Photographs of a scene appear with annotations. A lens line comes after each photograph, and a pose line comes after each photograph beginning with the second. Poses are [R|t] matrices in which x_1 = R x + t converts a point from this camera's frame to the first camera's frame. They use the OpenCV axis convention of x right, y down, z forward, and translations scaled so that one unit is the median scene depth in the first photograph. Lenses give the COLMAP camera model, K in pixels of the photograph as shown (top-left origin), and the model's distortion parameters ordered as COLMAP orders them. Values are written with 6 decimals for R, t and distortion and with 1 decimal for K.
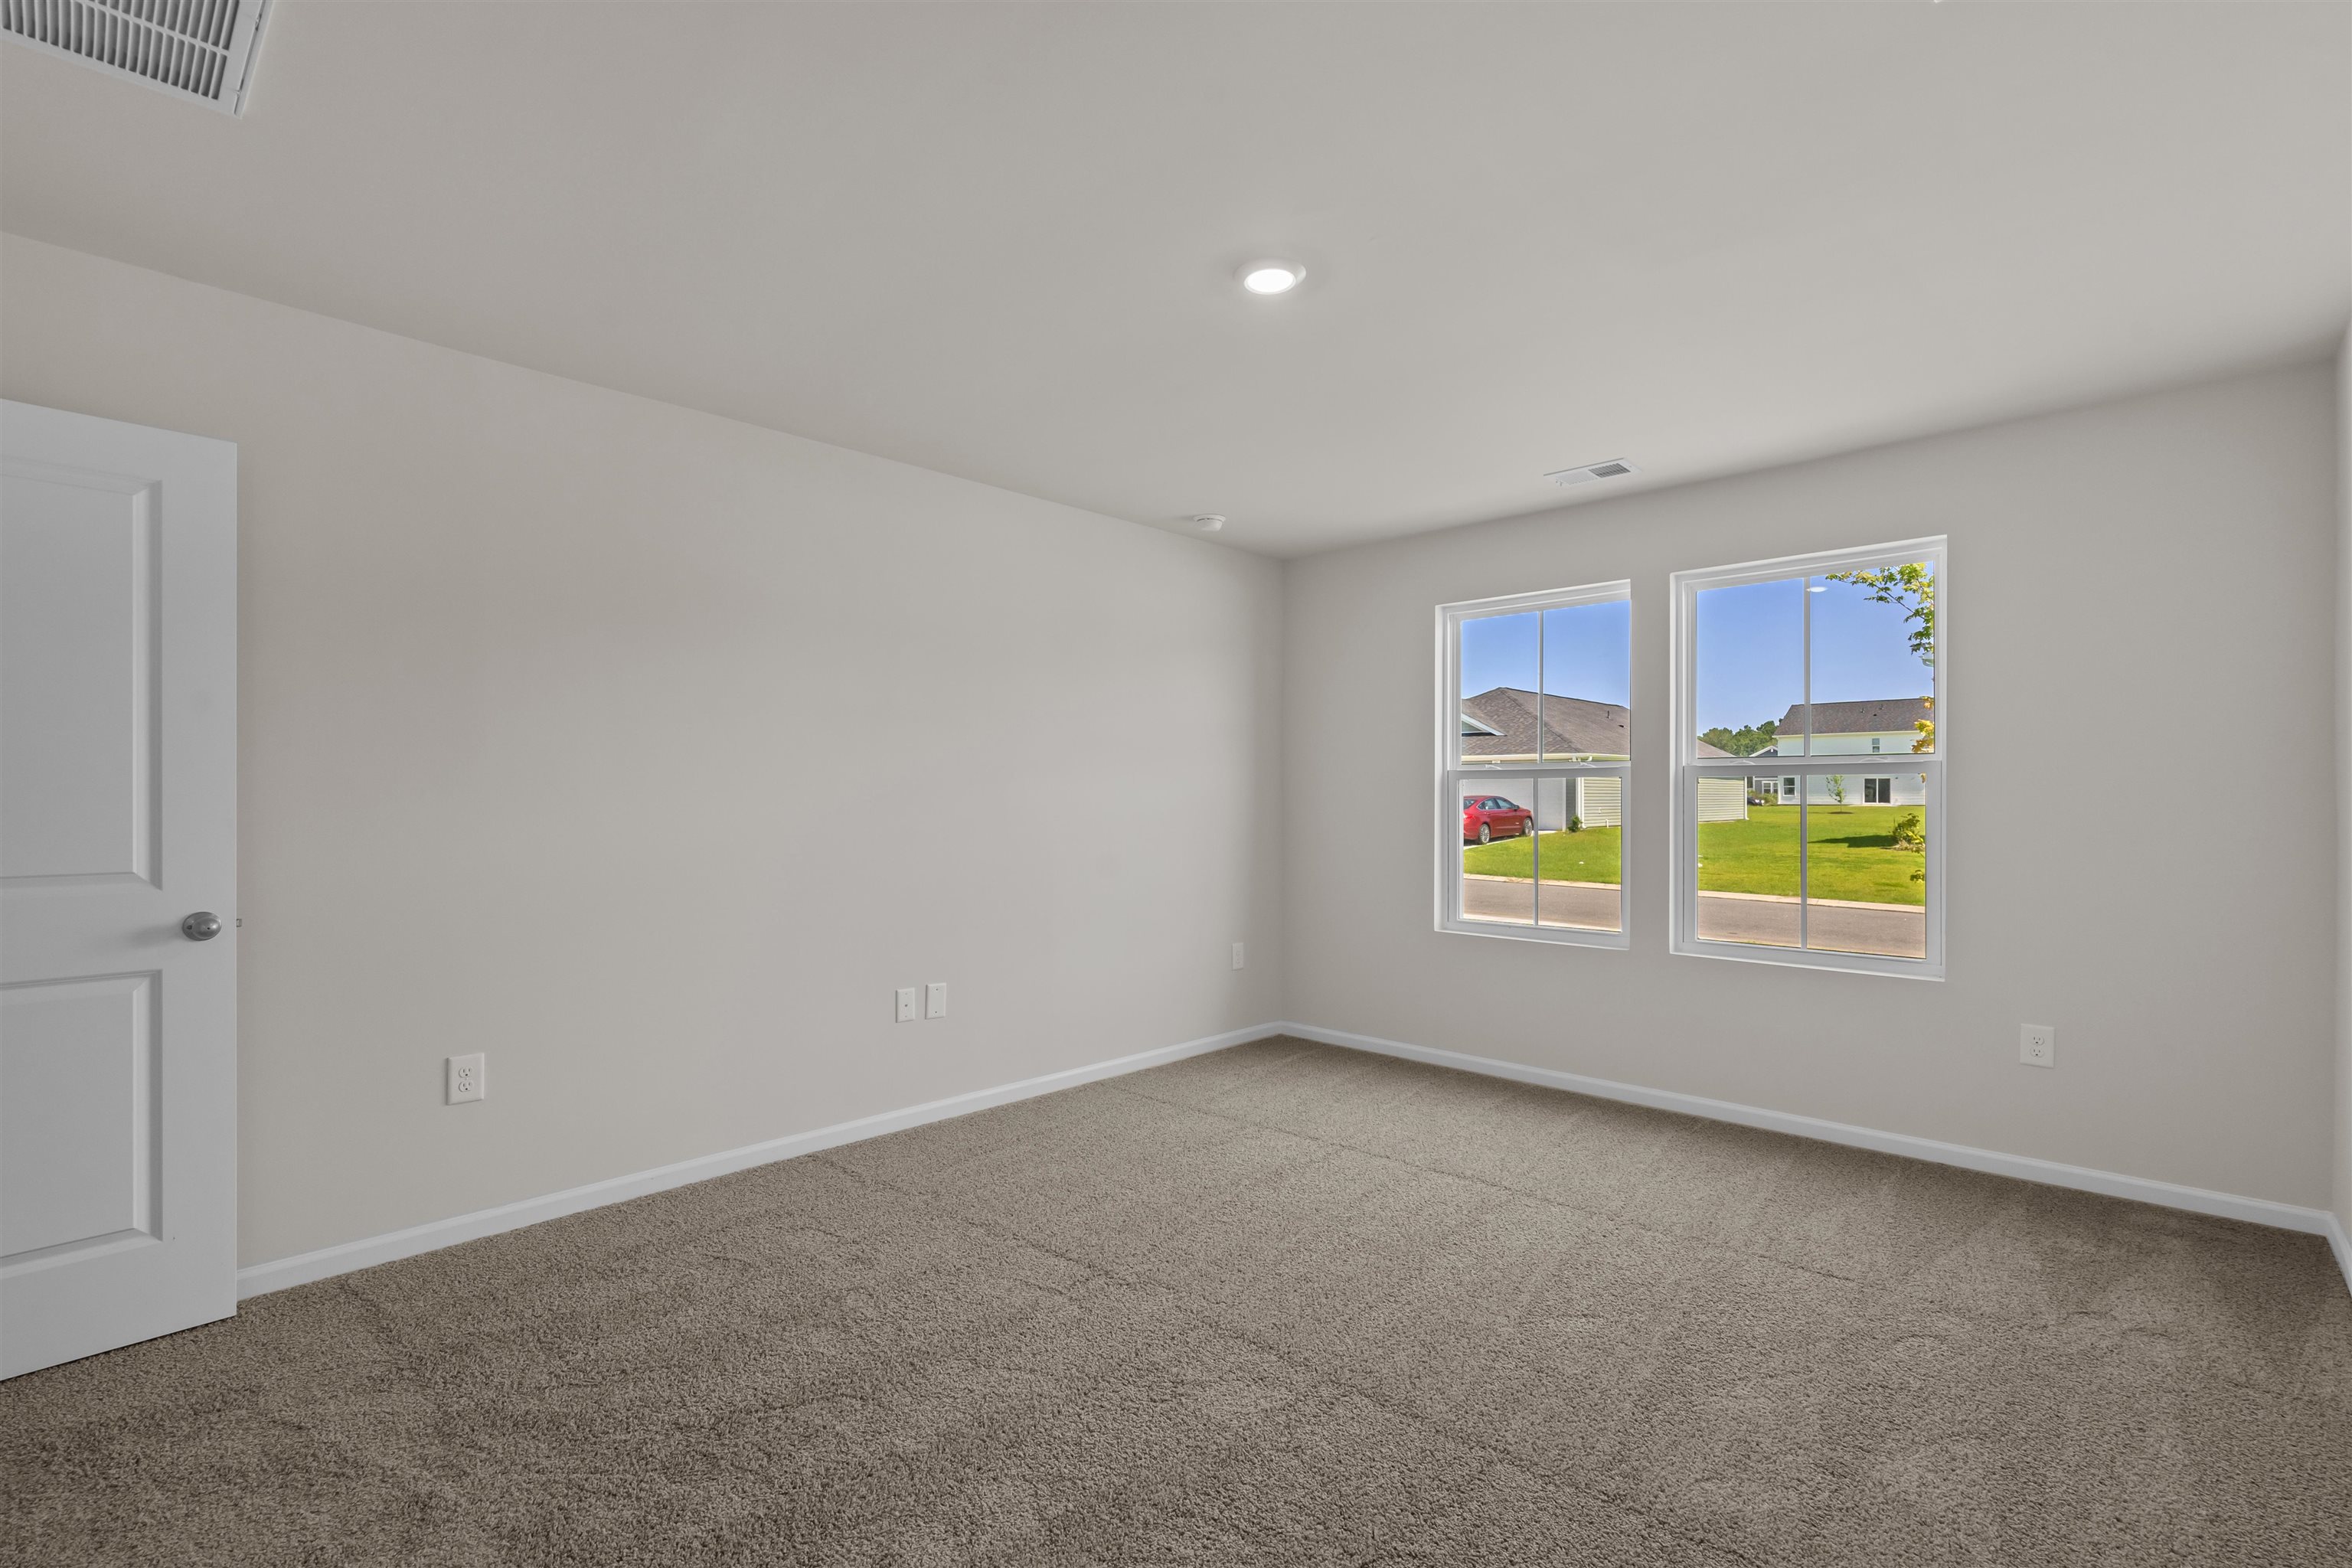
lens RADIAL K [[1070.0, 0, 1185.5], [0, 1070.0, 799.8], [0, 0, 1]] dist [-0.001456, 0.001214]
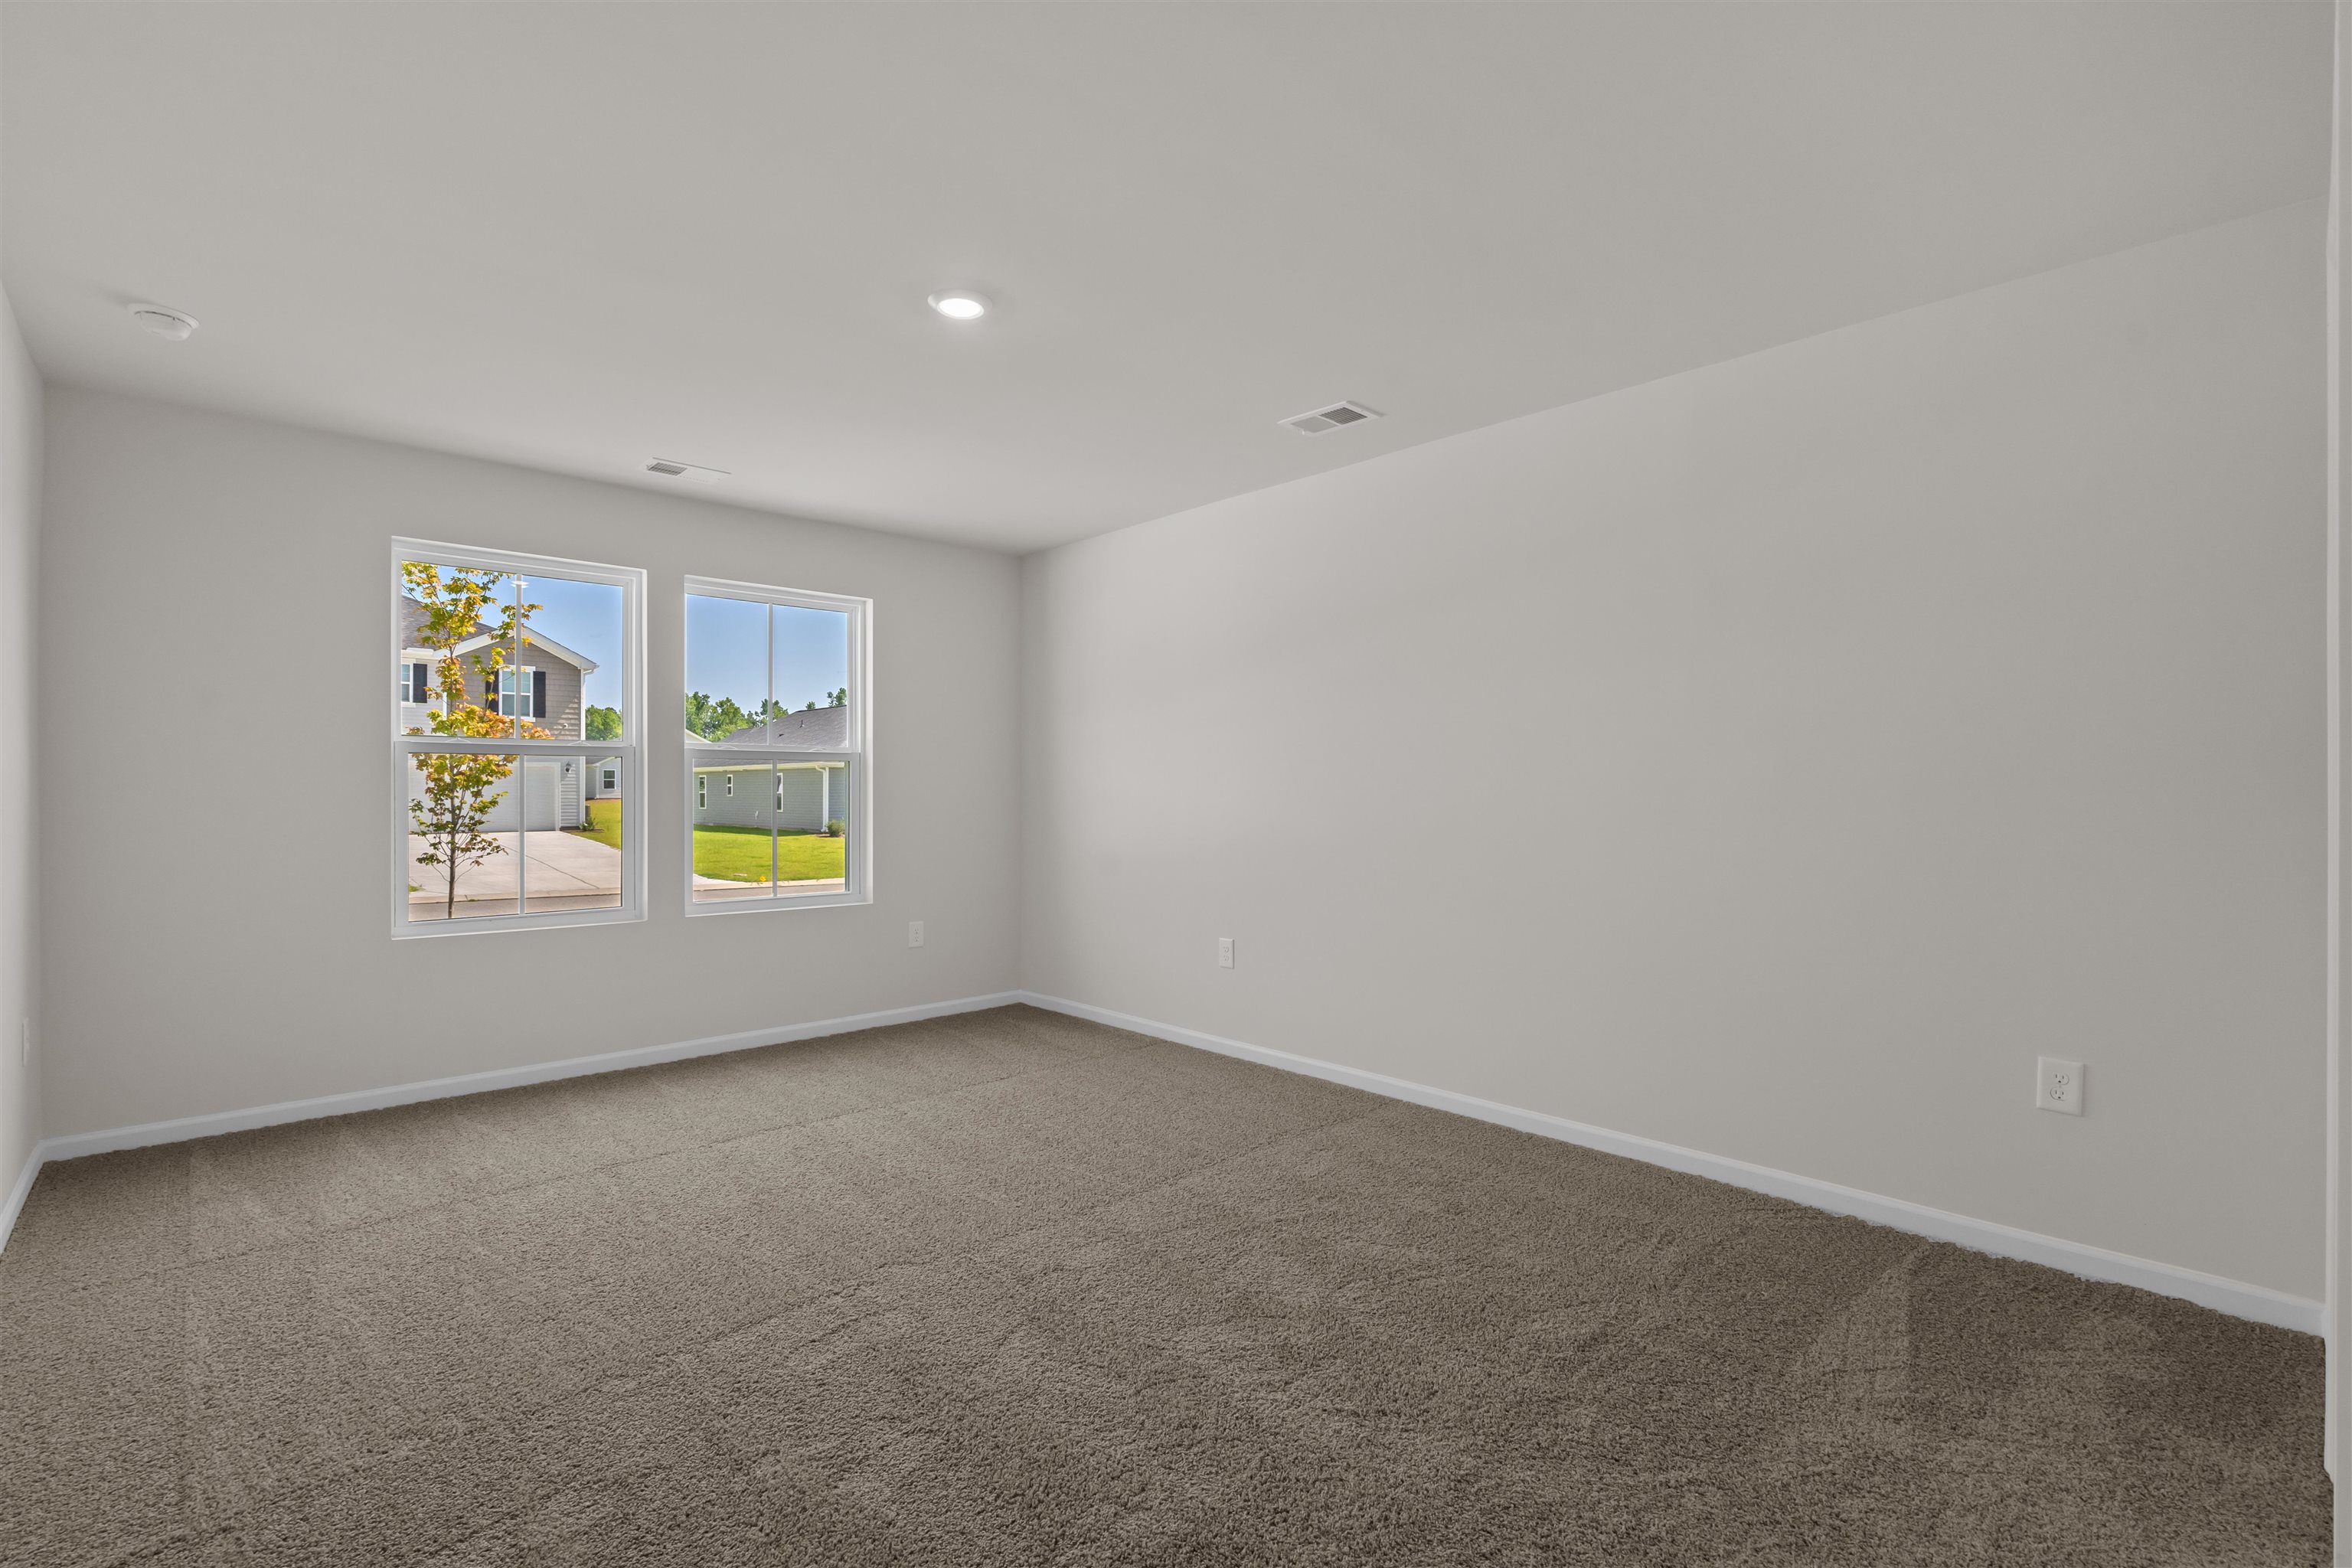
lens RADIAL K [[1070.0, 0, 1185.5], [0, 1070.0, 799.8], [0, 0, 1]] dist [-0.001456, 0.001214]
pose [[0.040741, -0.012359, 0.999093, -0.665807], [-0.003712, 0.999915, 0.012520, 0.005568], [-0.999163, -0.004219, 0.040692, 0.452464]]
